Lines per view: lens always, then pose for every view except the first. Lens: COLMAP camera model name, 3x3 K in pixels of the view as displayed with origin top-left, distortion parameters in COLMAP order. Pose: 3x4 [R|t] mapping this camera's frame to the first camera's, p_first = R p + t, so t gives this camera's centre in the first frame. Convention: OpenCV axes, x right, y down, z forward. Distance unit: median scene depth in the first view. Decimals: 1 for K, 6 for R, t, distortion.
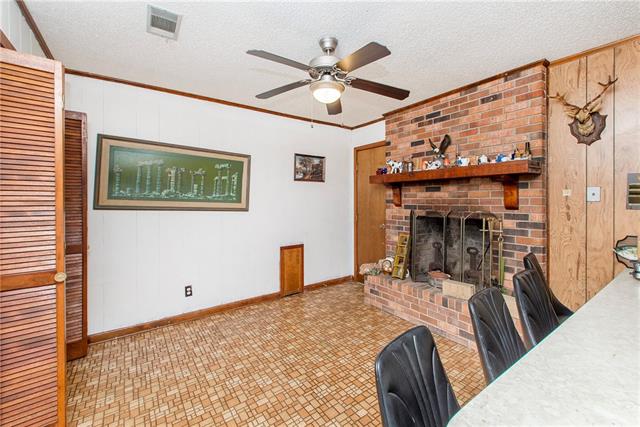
lens RADIAL K [[274.9, 0, 319.5], [0, 274.9, 199.3], [0, 0, 1]] dist [0.000800, 0.000009]
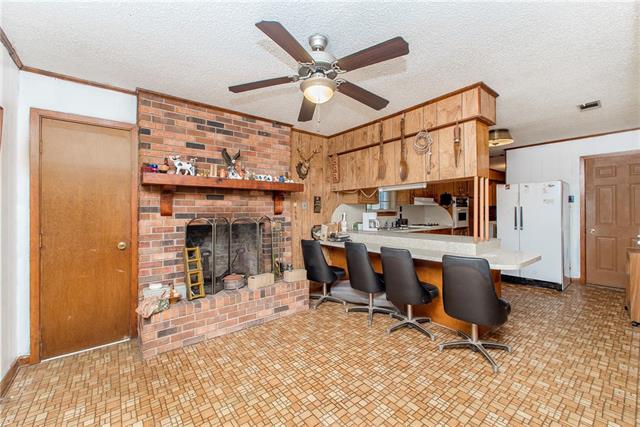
lens RADIAL K [[260.2, 0, 320.0], [0, 260.2, 210.2], [0, 0, 1]] dist [0.001510, 0.000016]
pose [[-0.070553, 0.013140, 0.997421, -0.587186], [0.007730, 0.999890, -0.012626, 0.026398], [-0.997478, 0.006819, -0.070647, 0.711523]]
